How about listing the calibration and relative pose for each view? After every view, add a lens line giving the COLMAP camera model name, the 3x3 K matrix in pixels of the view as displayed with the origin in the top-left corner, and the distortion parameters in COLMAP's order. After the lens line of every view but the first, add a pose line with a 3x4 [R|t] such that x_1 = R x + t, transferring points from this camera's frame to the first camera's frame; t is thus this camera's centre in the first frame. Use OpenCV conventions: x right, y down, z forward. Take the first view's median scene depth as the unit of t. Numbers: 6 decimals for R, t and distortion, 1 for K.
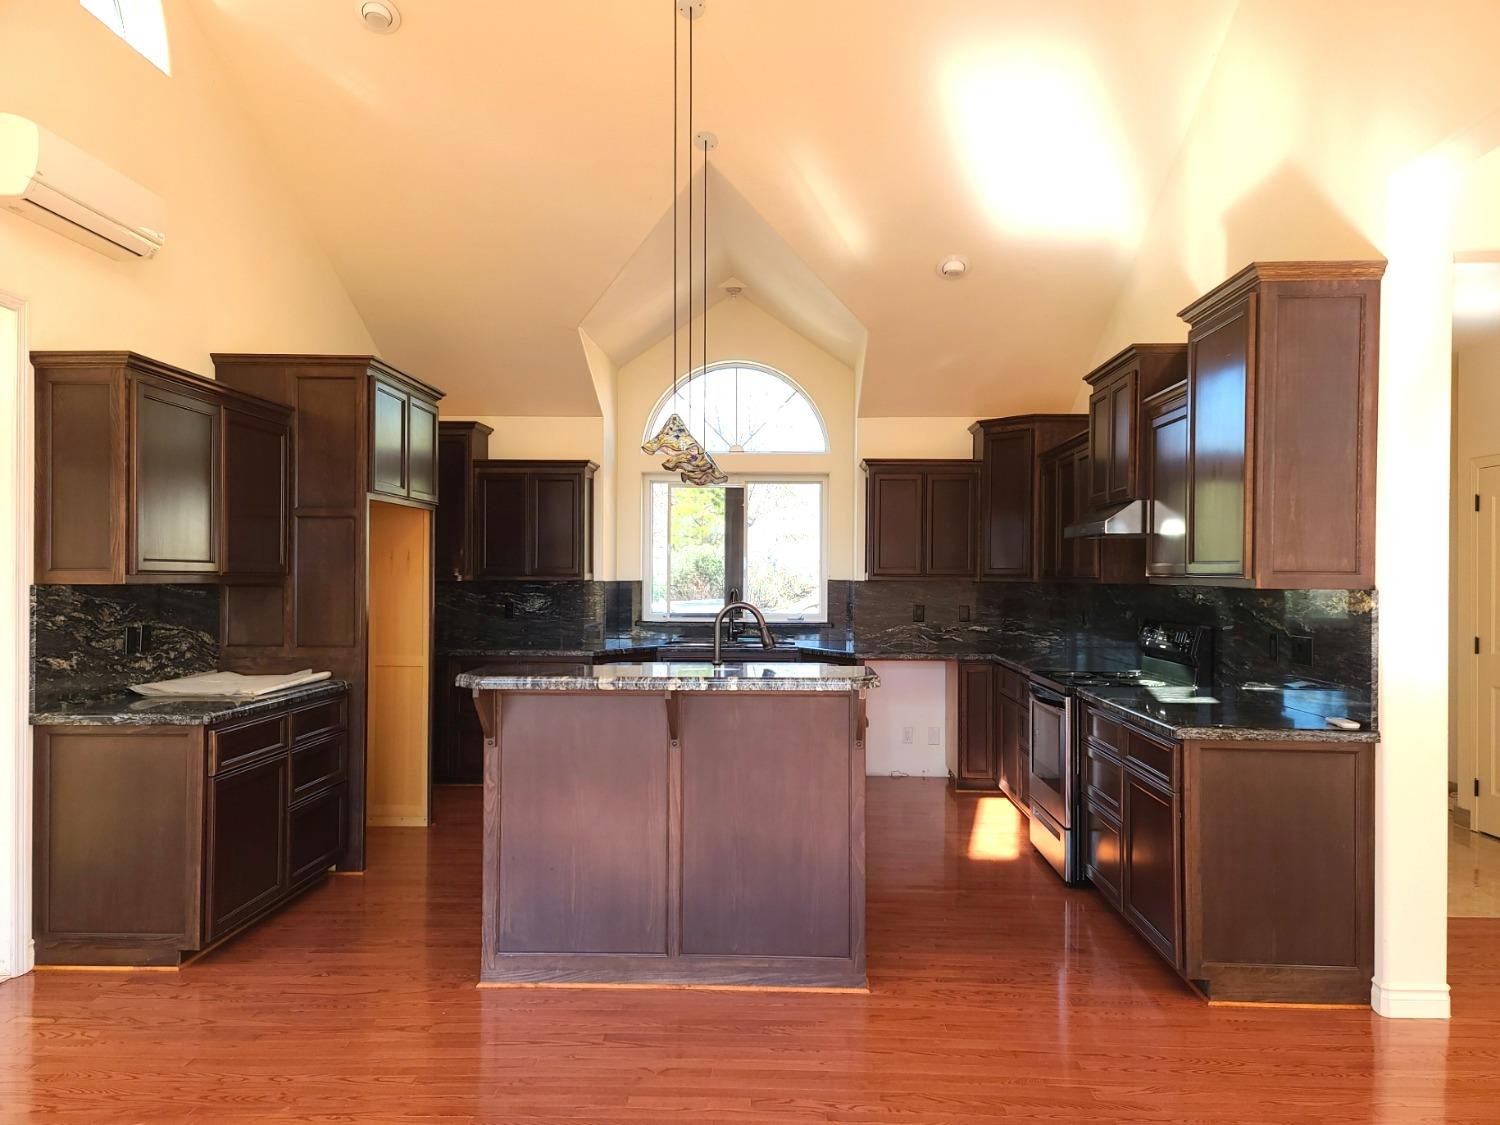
lens RADIAL K [[1110.9, 0, 751.0], [0, 1110.9, 566.0], [0, 0, 1]] dist [0.081577, -0.058348]
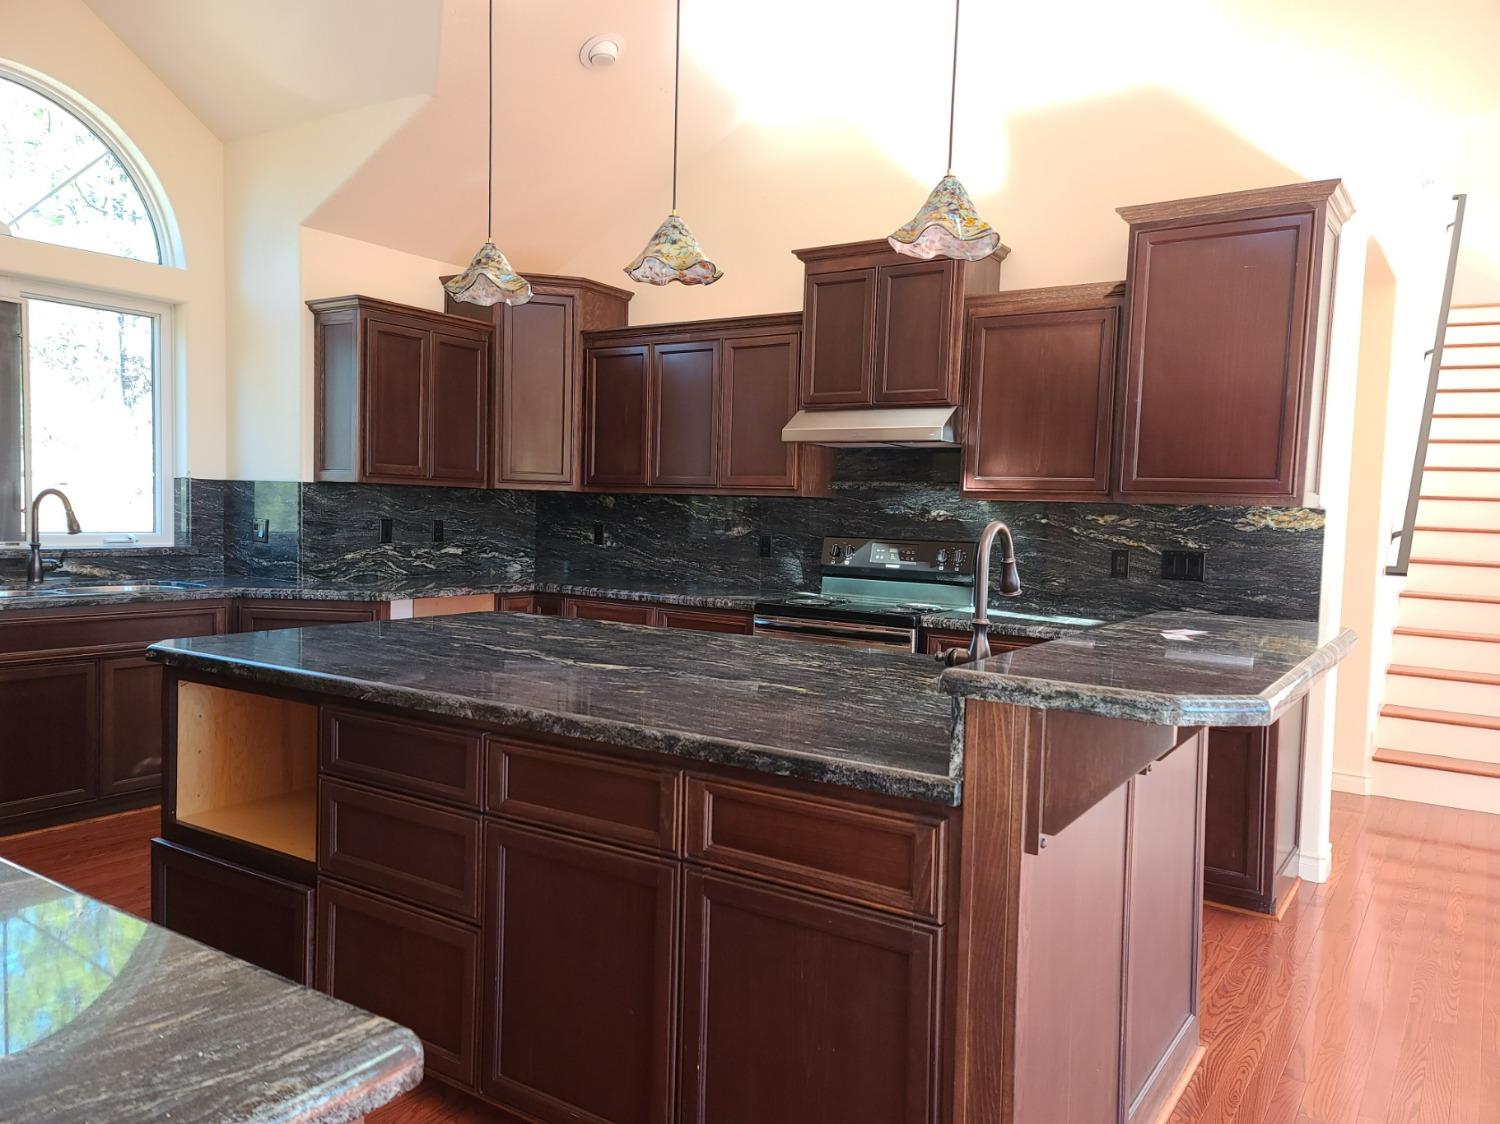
lens RADIAL K [[1110.9, 0, 752.3], [0, 1110.9, 567.9], [0, 0, 1]] dist [0.081577, -0.058348]
pose [[0.522221, -0.040008, 0.851871, -0.332732], [-0.032805, 0.997217, 0.066944, 0.010458], [-0.852179, -0.062905, 0.519455, 0.434182]]
